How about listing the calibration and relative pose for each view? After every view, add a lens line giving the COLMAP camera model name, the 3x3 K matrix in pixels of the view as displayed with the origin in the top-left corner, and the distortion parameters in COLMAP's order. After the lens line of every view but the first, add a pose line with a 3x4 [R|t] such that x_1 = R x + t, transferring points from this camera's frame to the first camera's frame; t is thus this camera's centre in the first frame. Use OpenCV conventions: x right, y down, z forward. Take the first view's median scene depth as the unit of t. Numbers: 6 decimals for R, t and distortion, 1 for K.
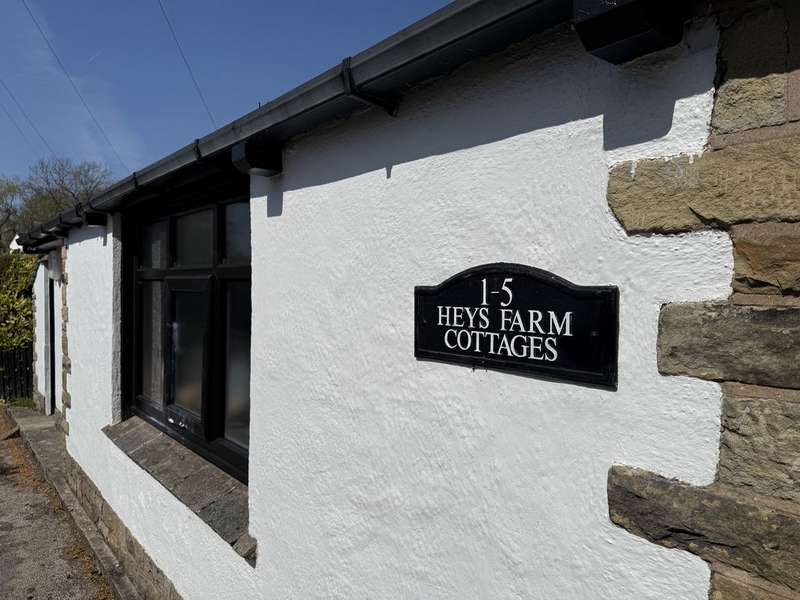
lens RADIAL K [[553.0, 0, 401.3], [0, 553.0, 299.5], [0, 0, 1]] dist [-0.001706, -0.003050]
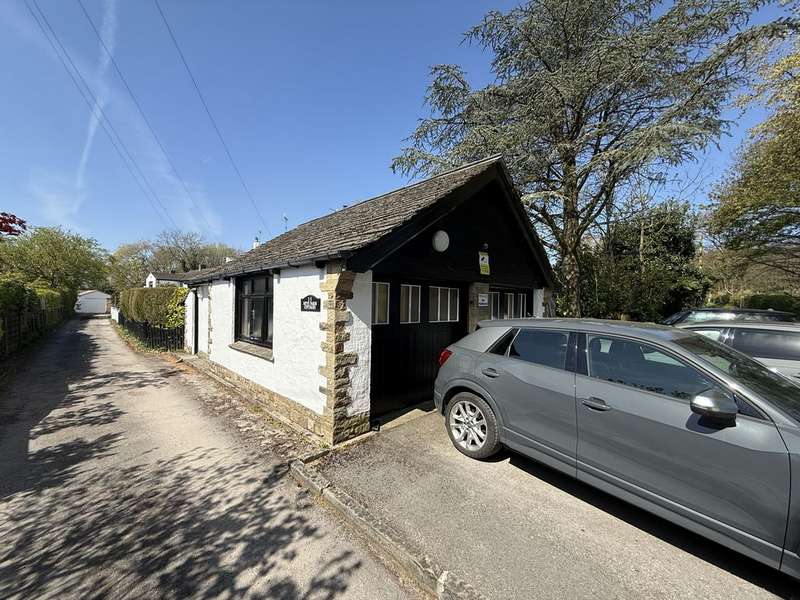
lens RADIAL K [[320.2, 0, 397.5], [0, 320.2, 300.6], [0, 0, 1]] dist [0.001167, -0.000665]
pose [[0.997777, -0.000671, 0.066641, 0.338049], [0.002644, 0.999561, -0.029526, 0.041380], [-0.066592, 0.029636, 0.997340, -1.000719]]
